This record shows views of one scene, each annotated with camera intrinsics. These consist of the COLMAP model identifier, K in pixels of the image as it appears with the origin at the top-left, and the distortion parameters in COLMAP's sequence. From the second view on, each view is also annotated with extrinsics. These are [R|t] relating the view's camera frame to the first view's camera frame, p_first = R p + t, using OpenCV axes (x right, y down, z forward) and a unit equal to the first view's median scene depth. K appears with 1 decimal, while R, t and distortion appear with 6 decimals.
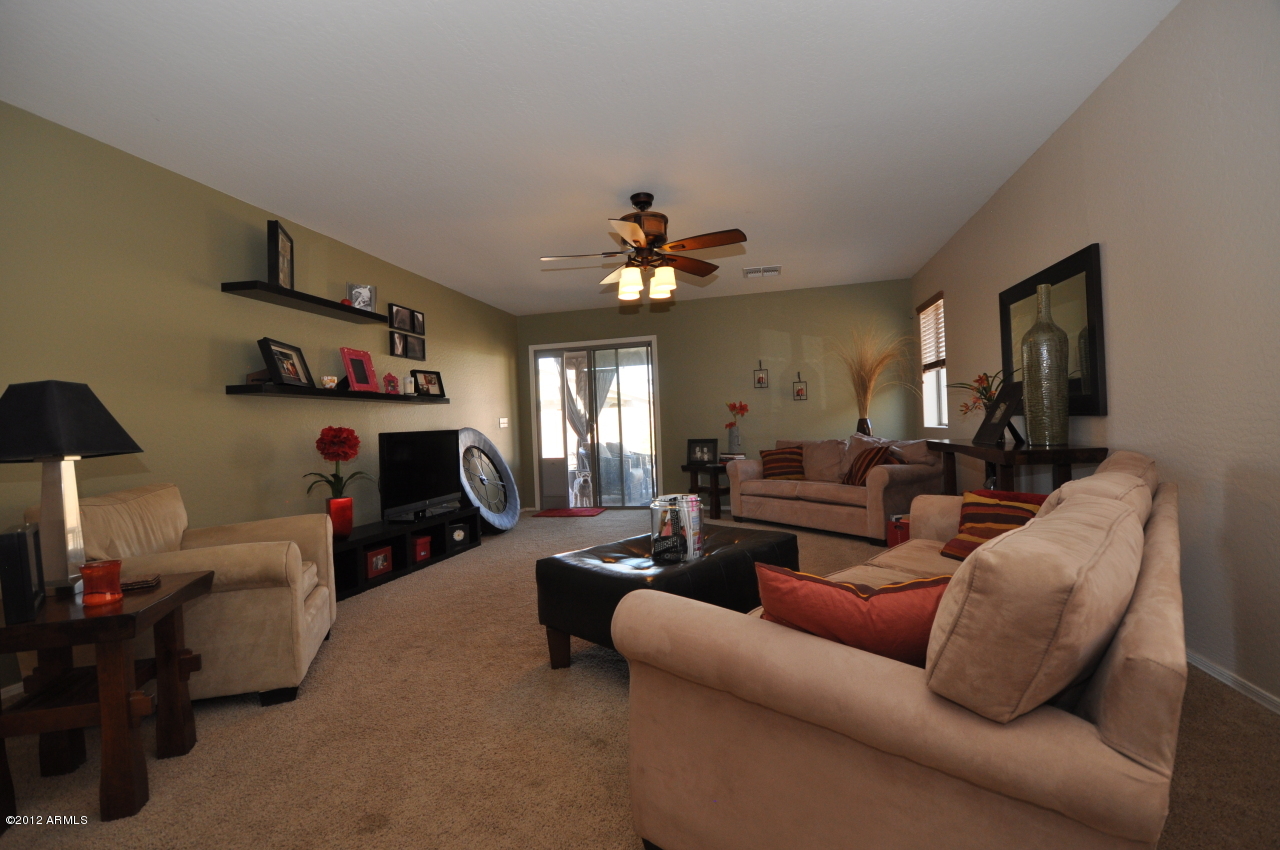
lens RADIAL K [[555.7, 0, 633.0], [0, 555.7, 429.9], [0, 0, 1]] dist [0.017574, -0.024073]
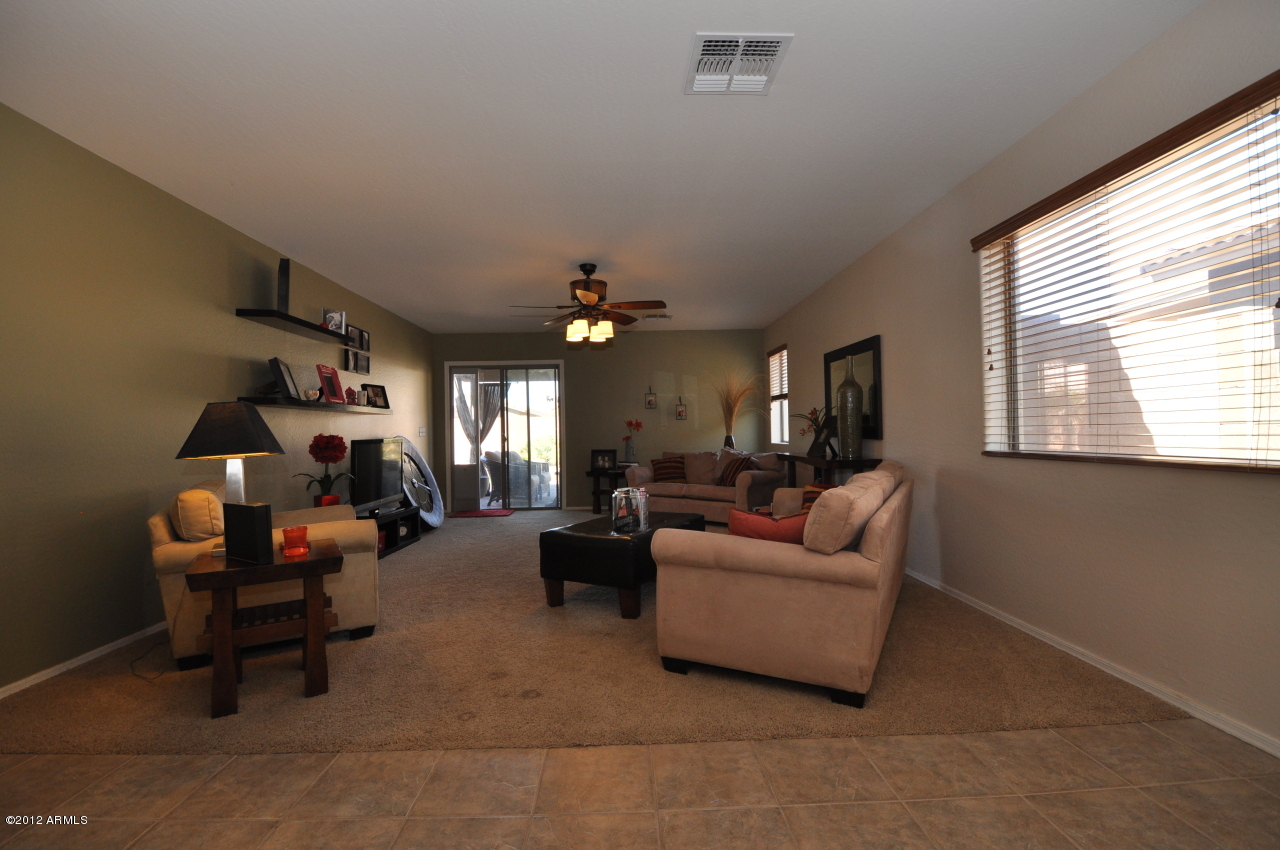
lens RADIAL K [[555.7, 0, 633.0], [0, 555.7, 429.9], [0, 0, 1]] dist [0.017574, -0.024073]
pose [[0.966222, 0.025132, 0.256484, -0.160000], [-0.020346, 0.999566, -0.021296, -0.002268], [-0.256908, 0.015358, 0.966314, -0.227834]]
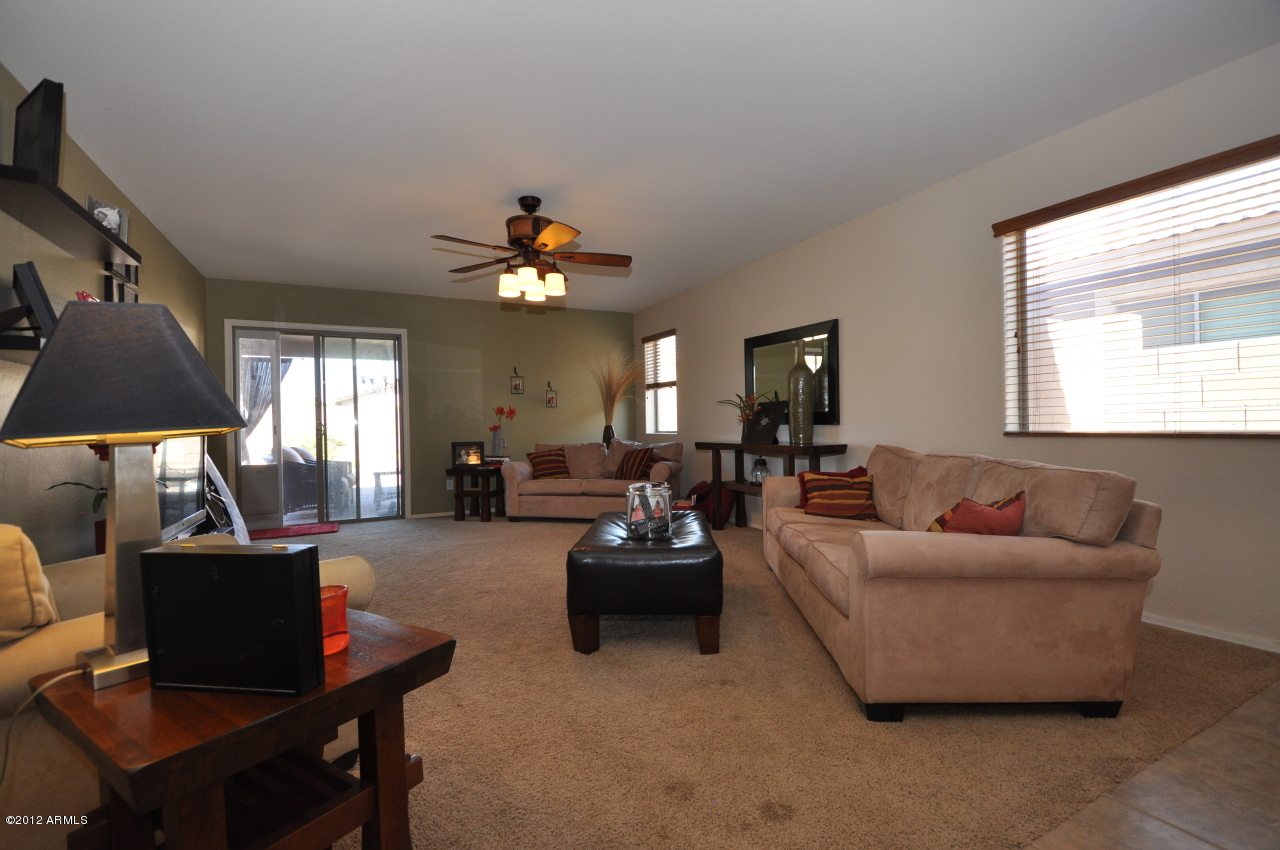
lens RADIAL K [[555.7, 0, 633.0], [0, 555.7, 429.9], [0, 0, 1]] dist [0.017574, -0.024073]
pose [[0.764574, 0.022894, 0.644129, -0.372498], [-0.011059, 0.999688, -0.022403, 0.018258], [-0.644441, 0.010005, 0.764589, 0.077481]]
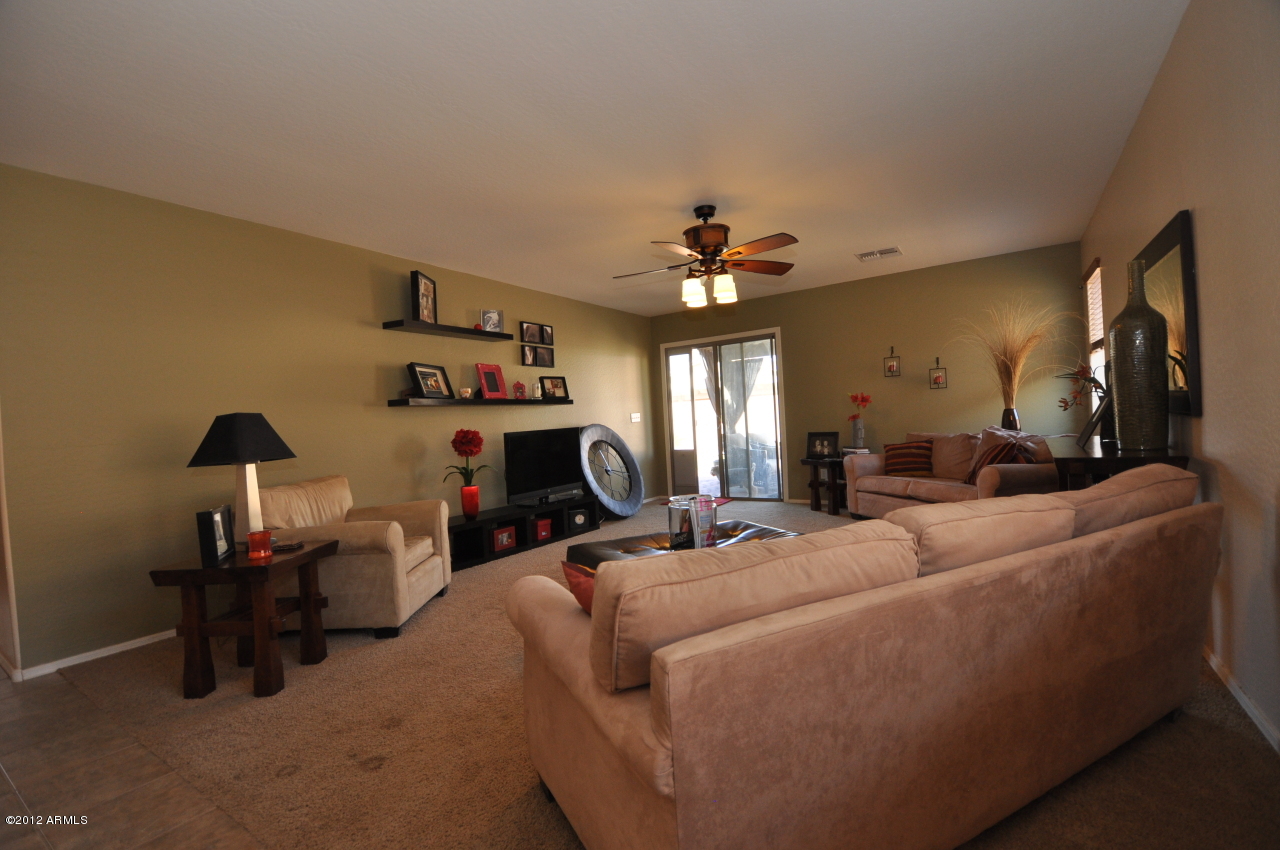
lens RADIAL K [[555.7, 0, 633.0], [0, 555.7, 429.9], [0, 0, 1]] dist [0.017574, -0.024073]
pose [[0.940742, -0.006708, -0.339056, 0.185610], [0.016180, 0.999554, 0.025117, -0.022558], [0.338737, -0.029114, 0.940431, -0.036321]]
